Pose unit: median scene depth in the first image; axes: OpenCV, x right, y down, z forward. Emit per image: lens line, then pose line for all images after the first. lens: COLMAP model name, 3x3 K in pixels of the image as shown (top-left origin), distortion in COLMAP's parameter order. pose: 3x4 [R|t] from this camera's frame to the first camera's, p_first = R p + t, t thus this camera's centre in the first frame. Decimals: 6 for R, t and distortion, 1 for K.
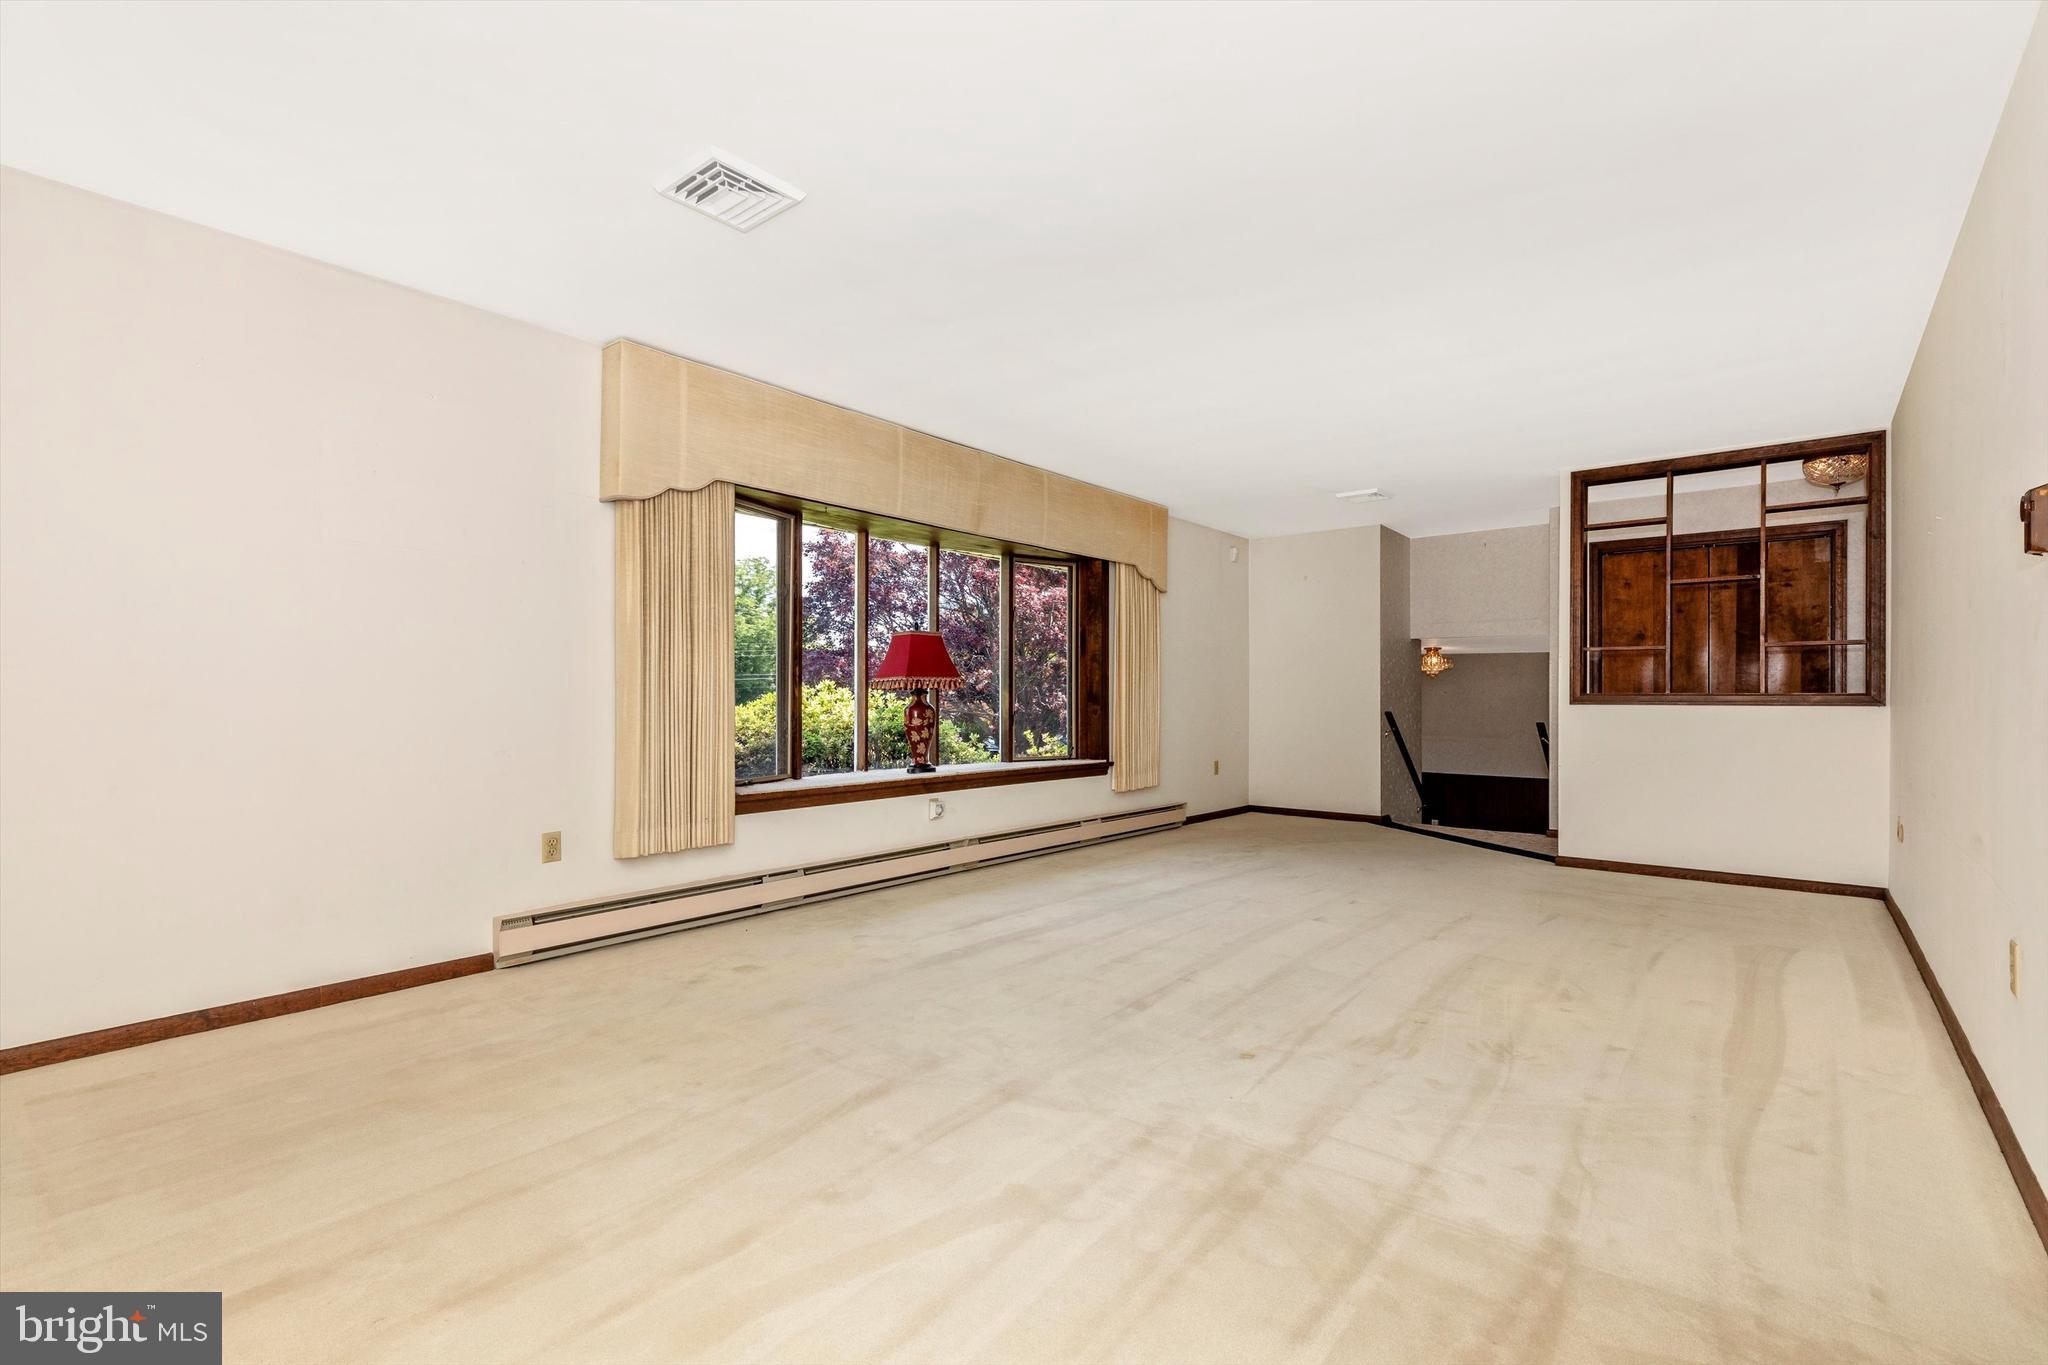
lens RADIAL K [[948.7, 0, 1023.1], [0, 948.7, 700.8], [0, 0, 1]] dist [-0.001903, -0.000259]
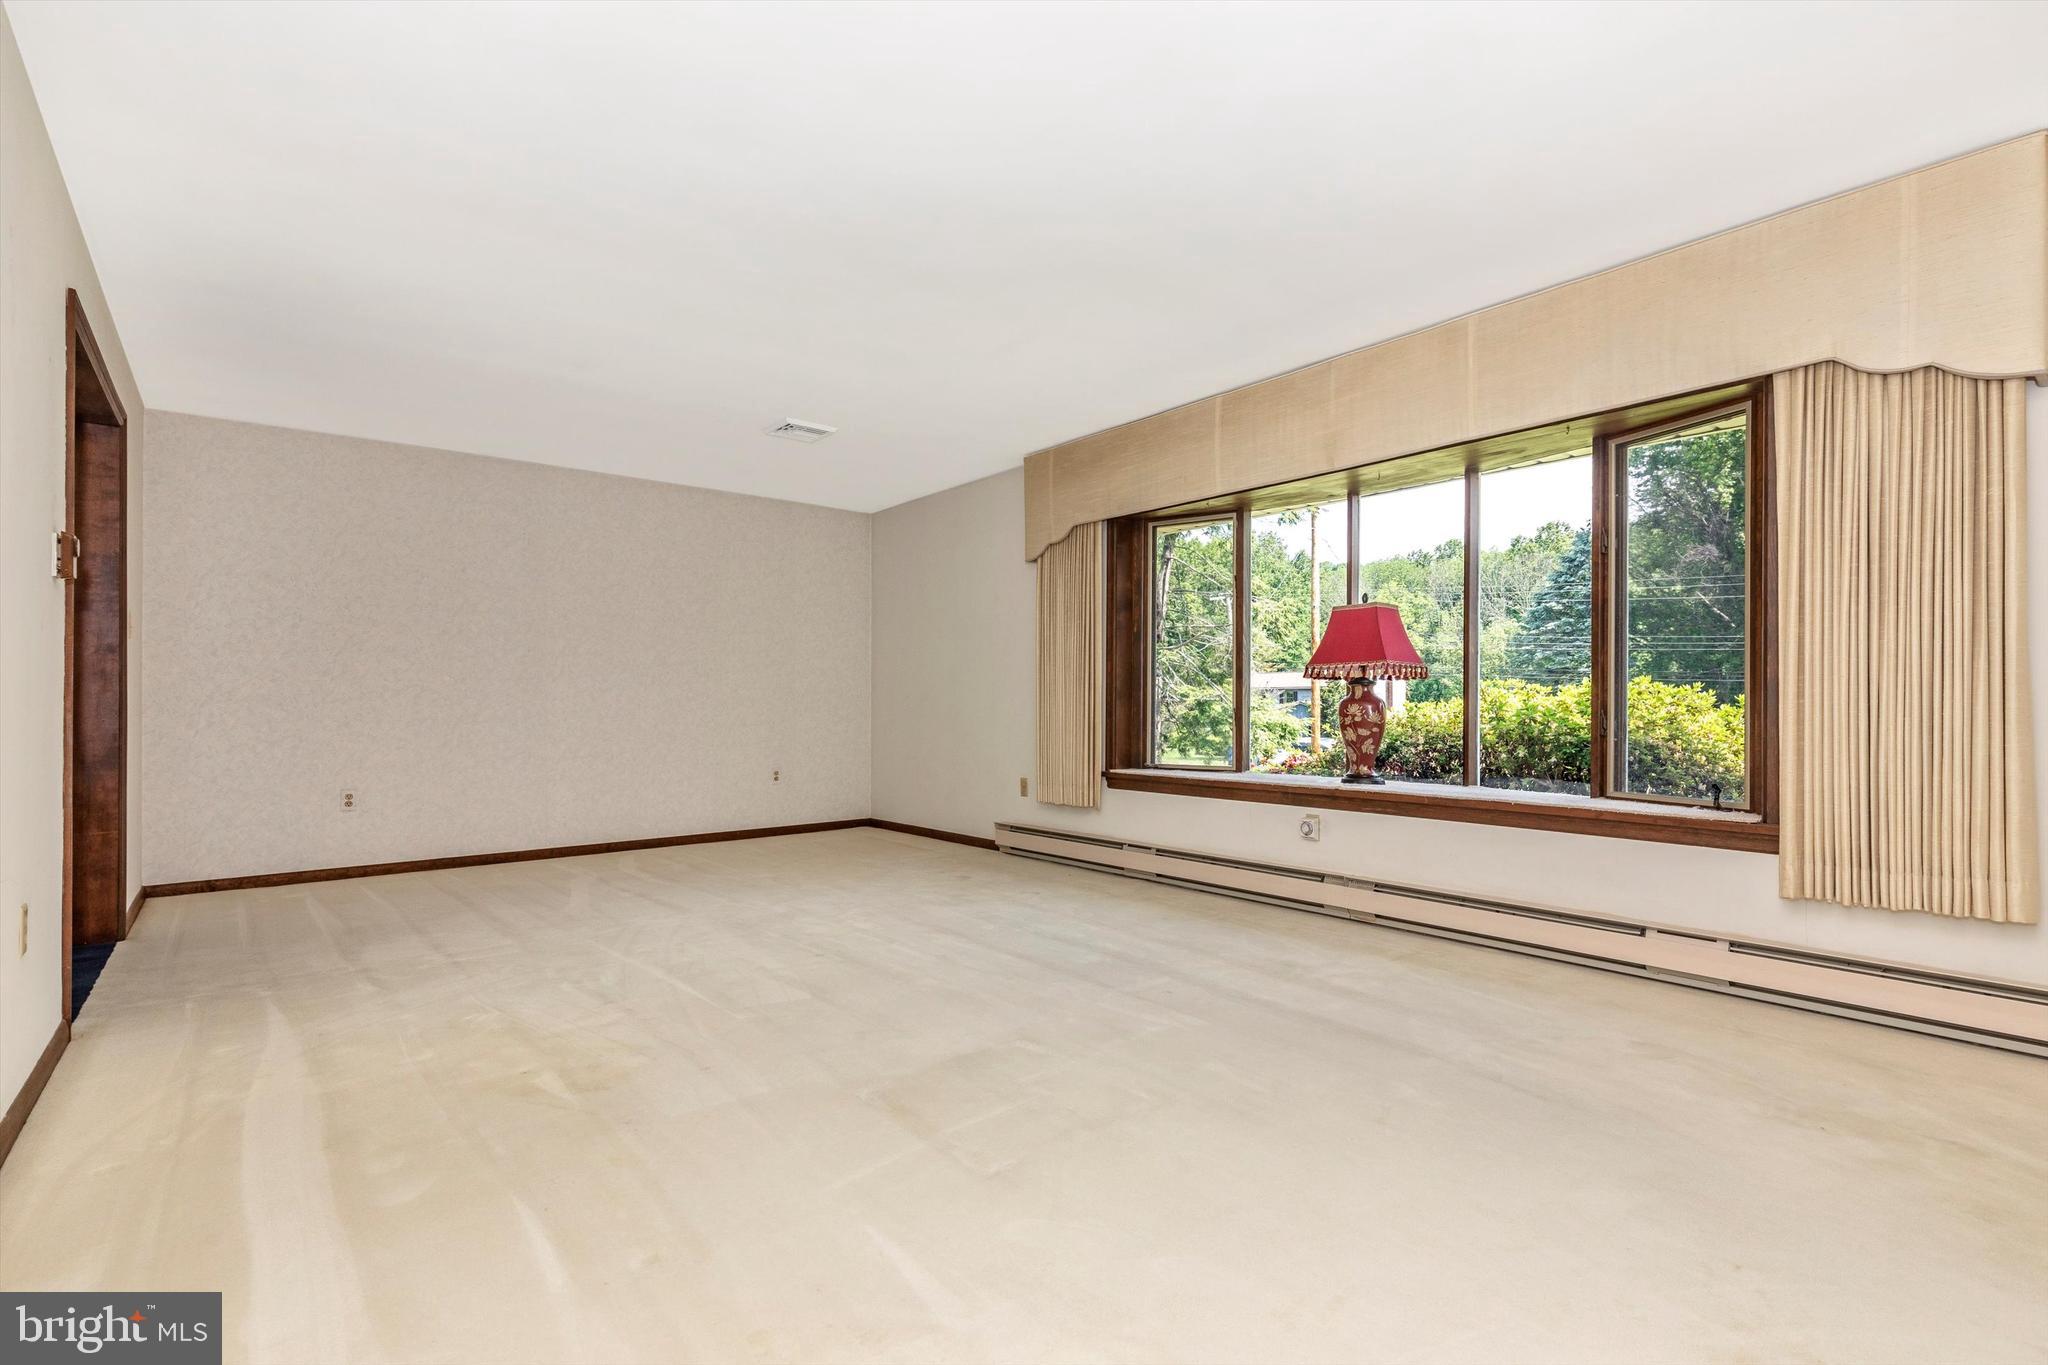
lens RADIAL K [[948.7, 0, 1021.7], [0, 948.7, 685.5], [0, 0, 1]] dist [-0.001903, -0.000259]
pose [[-0.179438, -0.003665, -0.983762, 0.779609], [0.006895, 0.999964, -0.004983, -0.004357], [0.983745, -0.007678, -0.179406, 0.943679]]
